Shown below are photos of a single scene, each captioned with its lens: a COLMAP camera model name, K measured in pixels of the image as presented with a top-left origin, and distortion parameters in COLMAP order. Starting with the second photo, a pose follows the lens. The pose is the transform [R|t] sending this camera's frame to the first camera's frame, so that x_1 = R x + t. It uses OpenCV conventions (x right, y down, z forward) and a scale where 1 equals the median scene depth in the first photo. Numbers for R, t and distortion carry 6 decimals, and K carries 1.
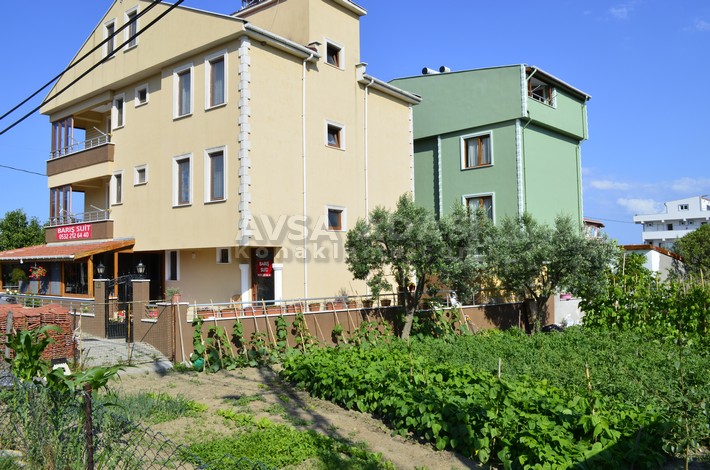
lens RADIAL K [[563.3, 0, 355.7], [0, 563.3, 235.4], [0, 0, 1]] dist [-0.079378, 0.027774]
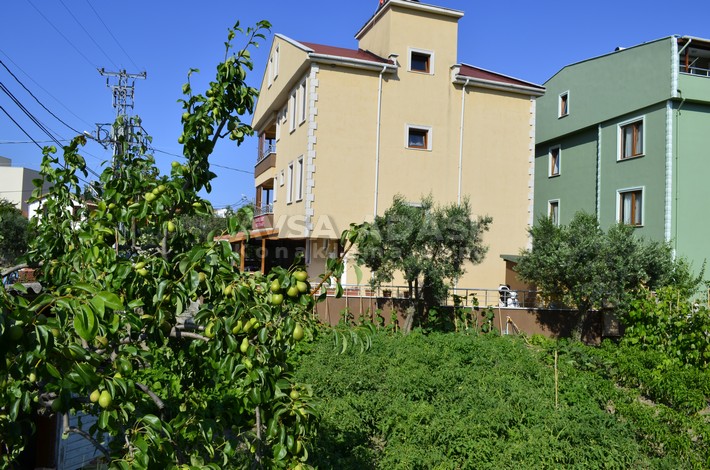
lens RADIAL K [[563.3, 0, 355.2], [0, 563.3, 233.6], [0, 0, 1]] dist [-0.079378, 0.027774]
pose [[0.824368, 0.033358, -0.565071, 0.394171], [-0.023995, 0.999424, 0.023994, -0.014149], [0.565546, -0.006221, 0.824693, 0.036179]]
